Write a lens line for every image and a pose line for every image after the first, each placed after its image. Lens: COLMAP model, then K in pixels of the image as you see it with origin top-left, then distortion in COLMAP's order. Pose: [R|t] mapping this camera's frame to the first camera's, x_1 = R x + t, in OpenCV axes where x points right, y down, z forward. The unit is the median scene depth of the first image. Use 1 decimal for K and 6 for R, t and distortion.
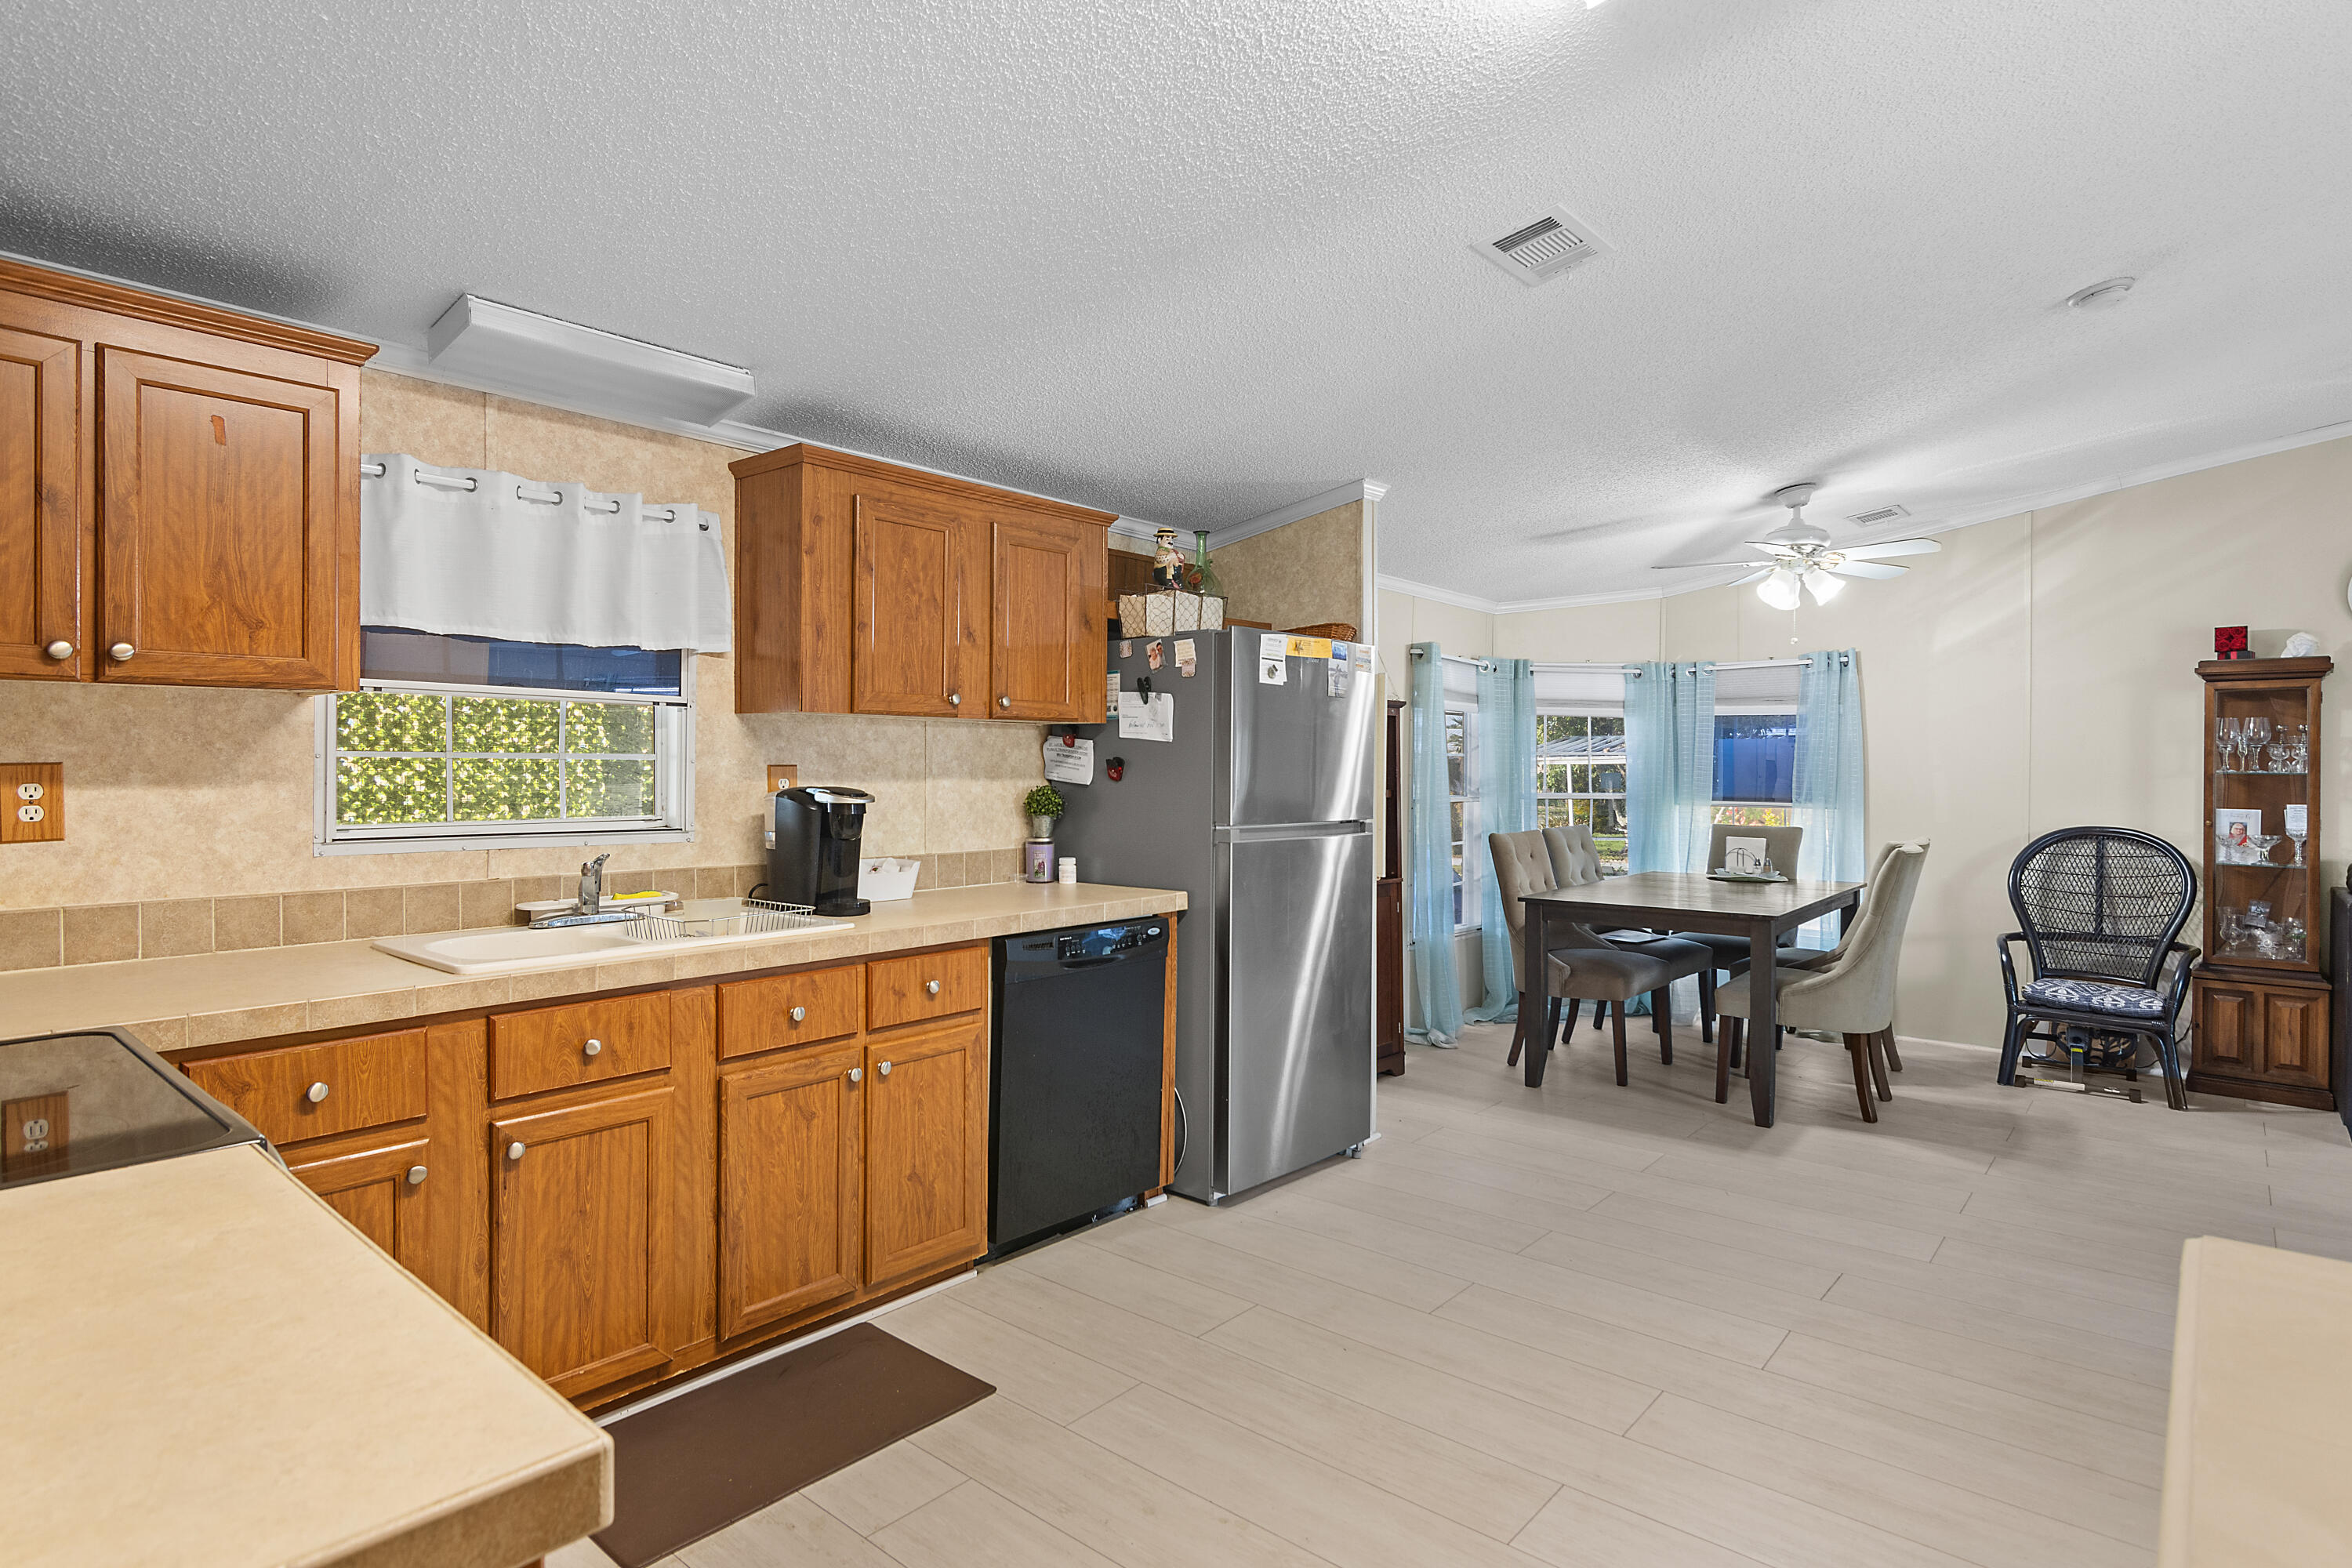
lens RADIAL K [[1231.7, 0, 1185.3], [0, 1231.7, 786.0], [0, 0, 1]] dist [-0.000392, 0.000235]
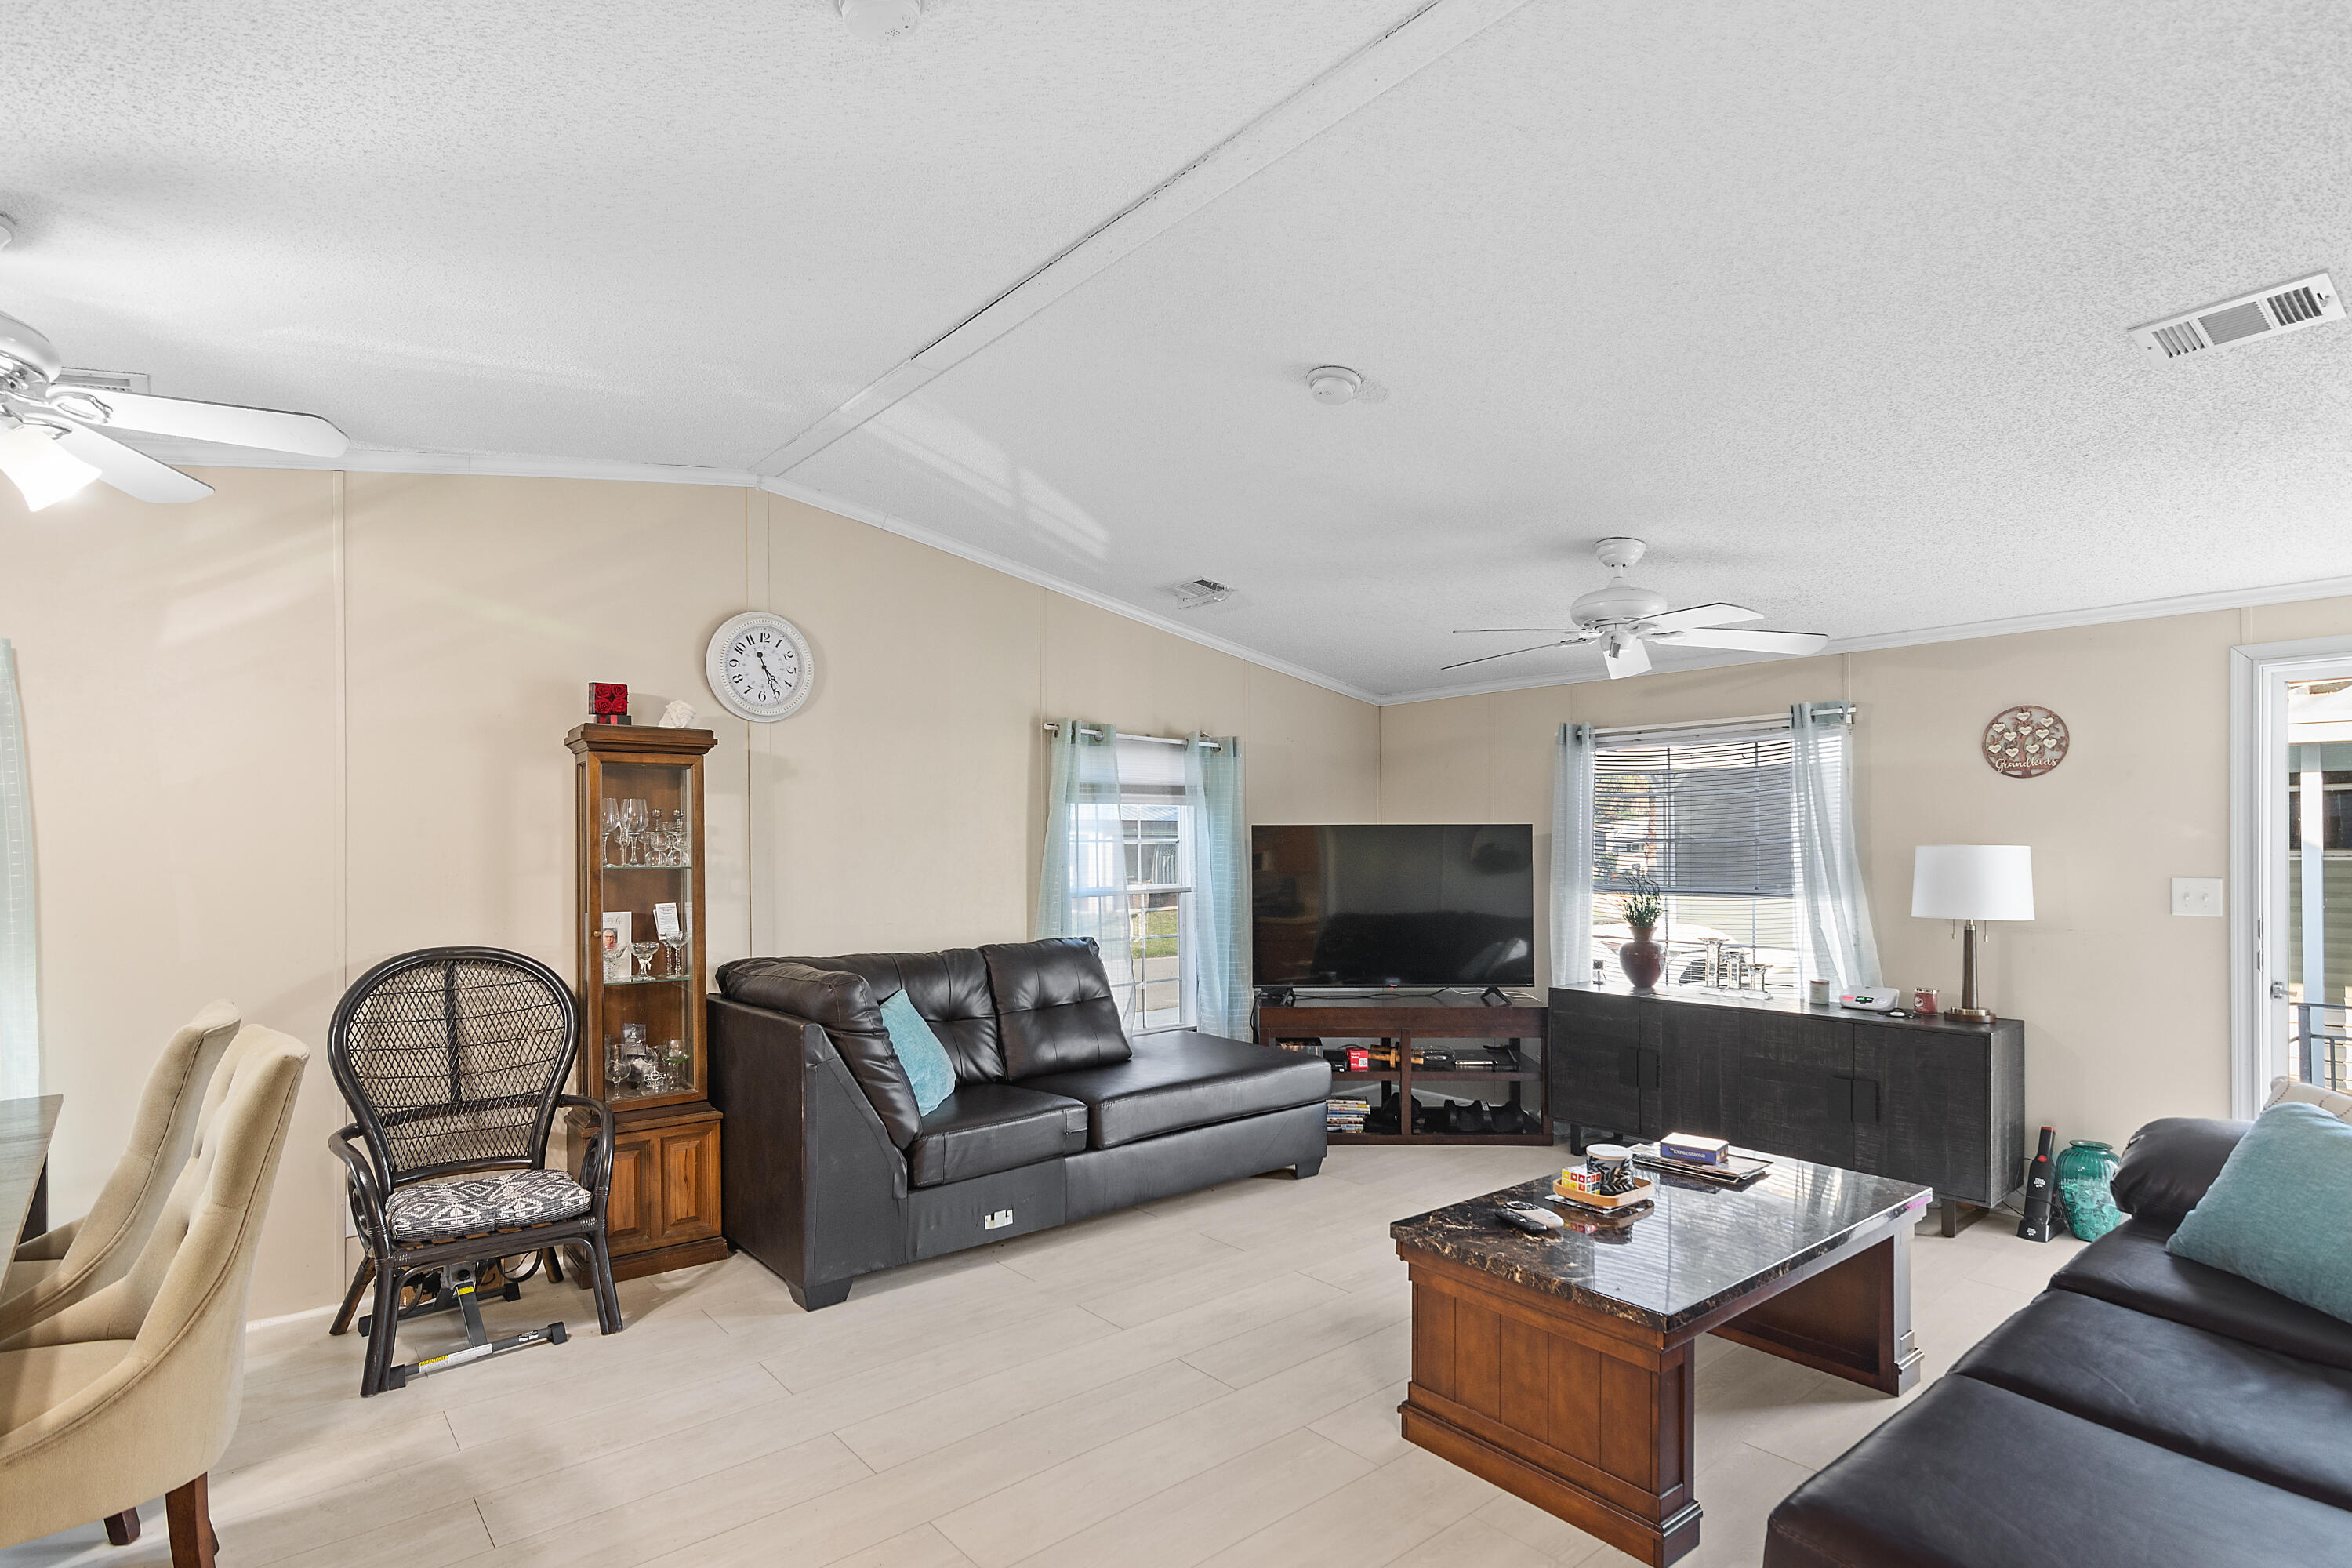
lens RADIAL K [[1149.3, 0, 1143.7], [0, 1149.3, 843.9], [0, 0, 1]] dist [-0.003384, 0.000054]
pose [[0.185860, -0.005465, 0.982561, 0.188335], [0.019999, 0.999798, 0.001778, -0.020471], [-0.982373, 0.019320, 0.185932, 0.530558]]
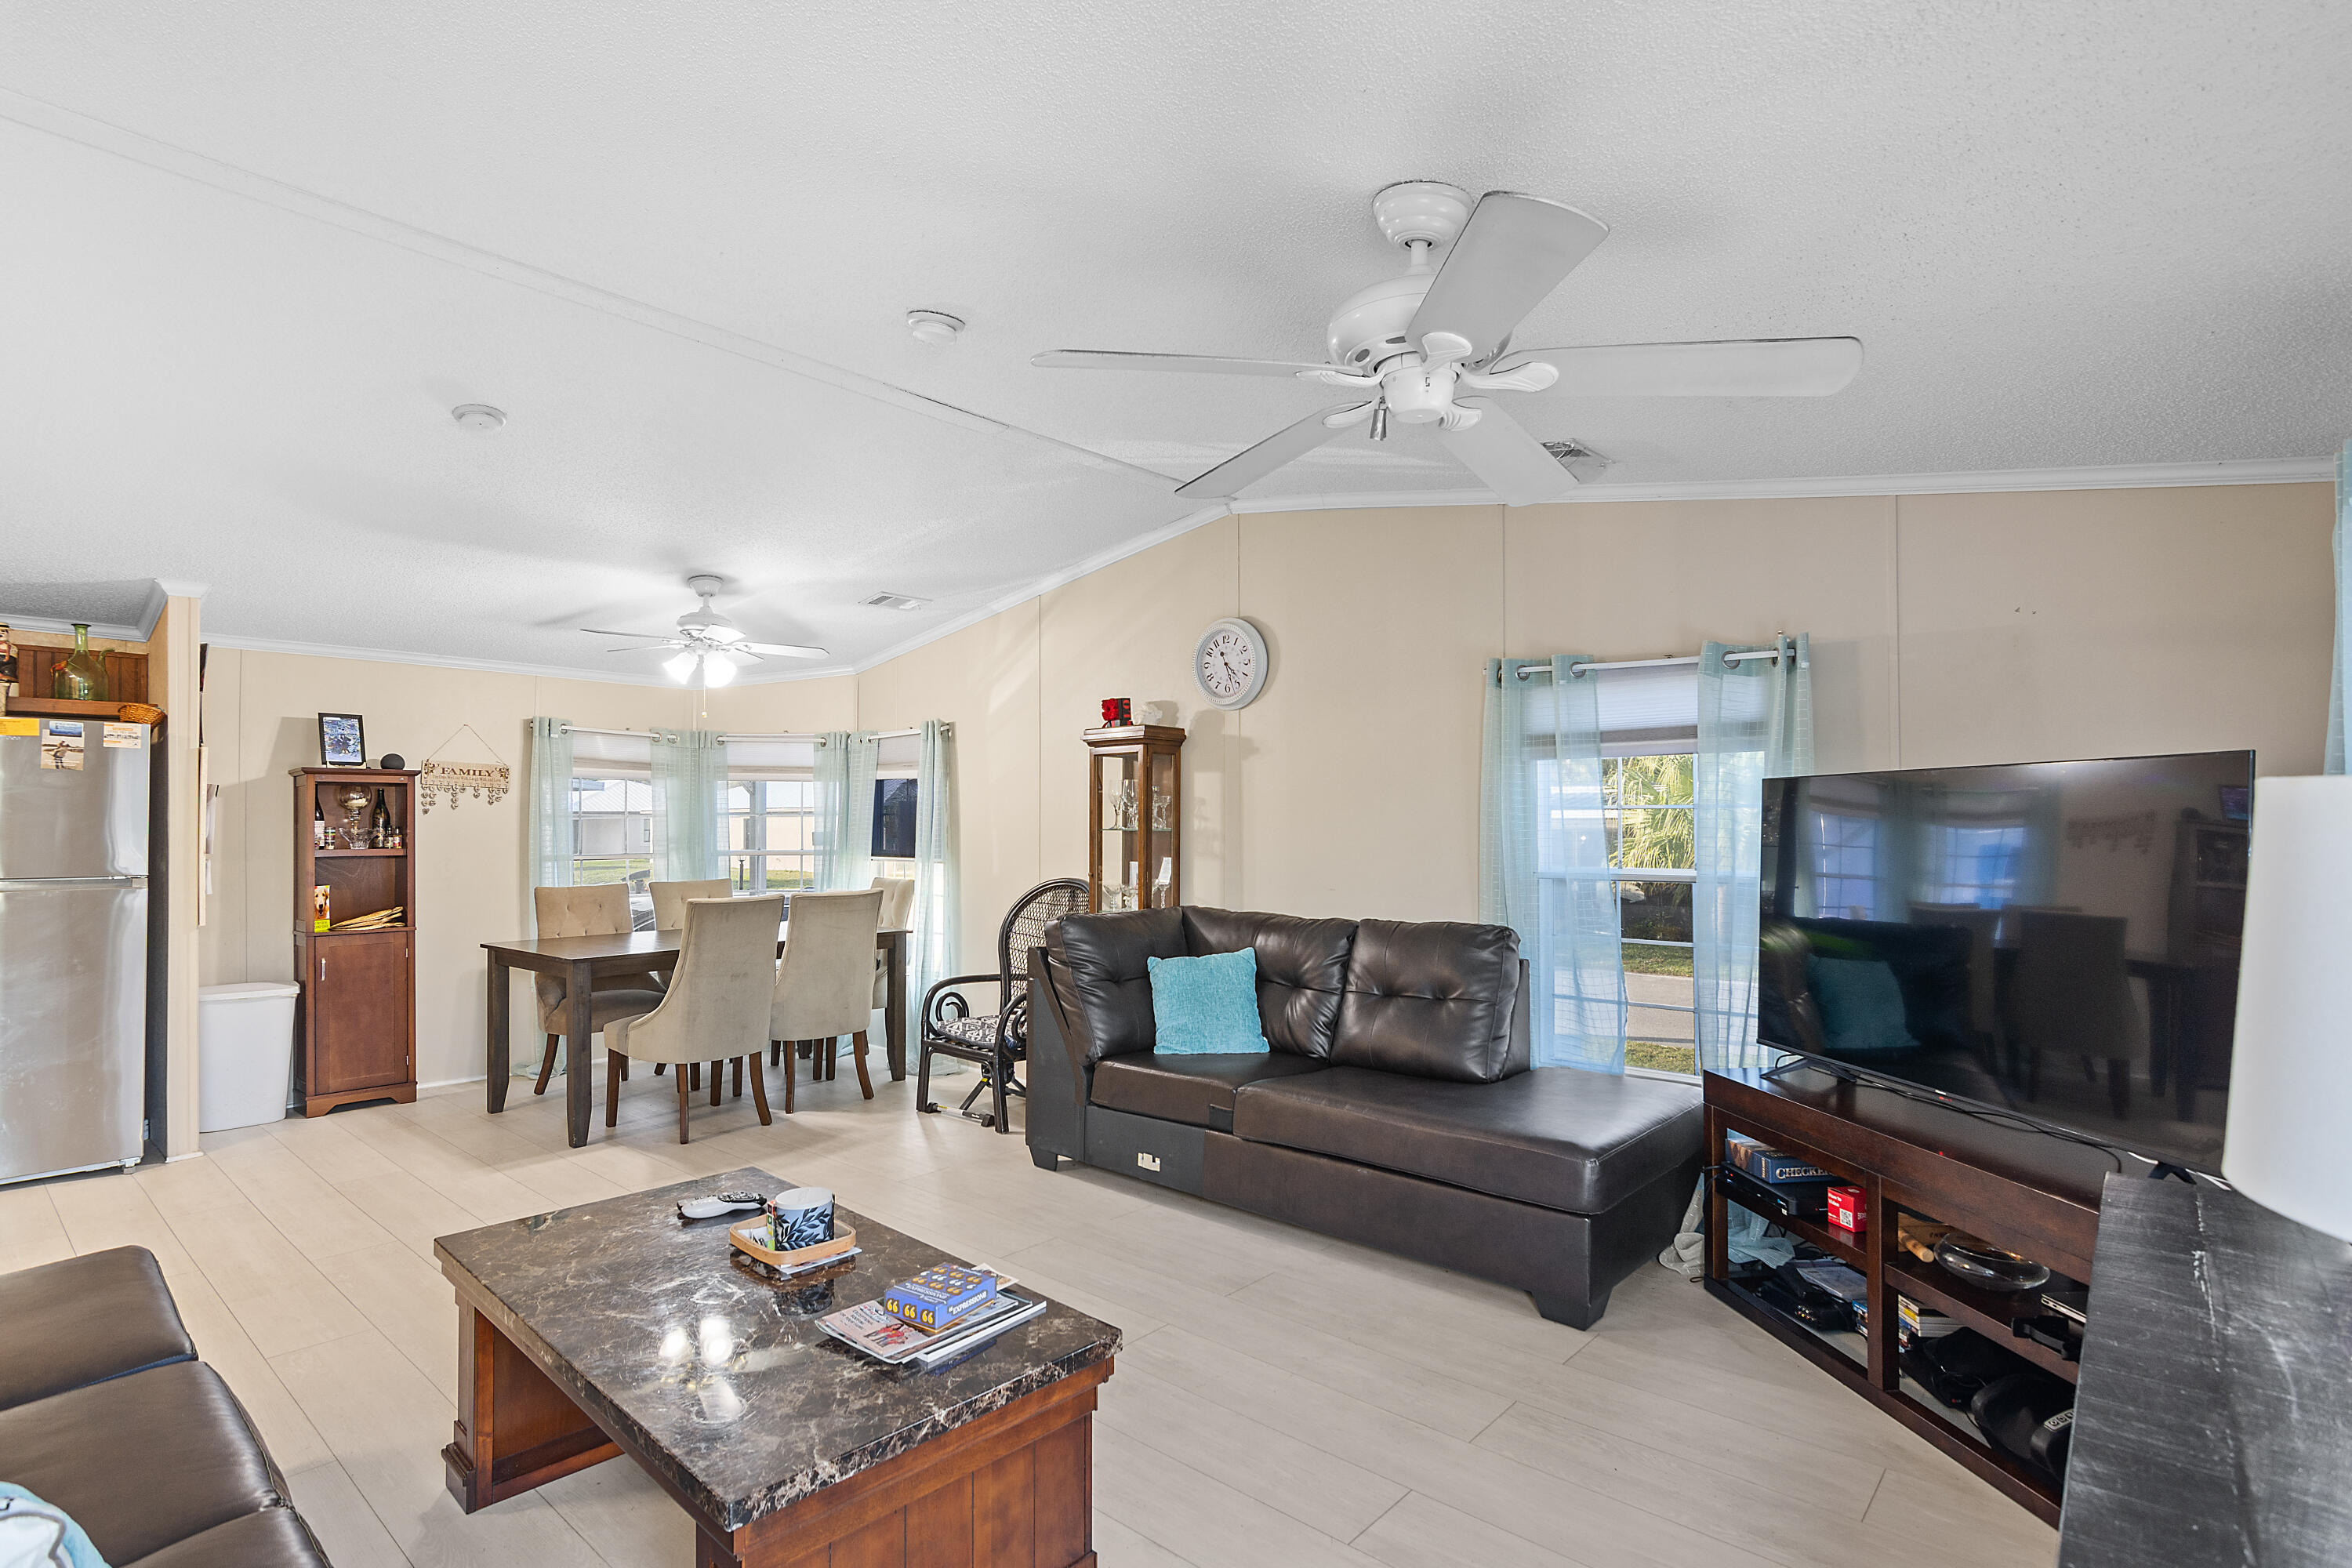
lens RADIAL K [[1143.6, 0, 1179.6], [0, 1143.6, 817.5], [0, 0, 1]] dist [-0.001490, 0.000474]
pose [[0.999680, -0.005451, -0.024690, 0.942057], [0.004918, 0.999755, -0.021603, 0.000805], [0.024801, 0.021475, 0.999462, -0.031113]]
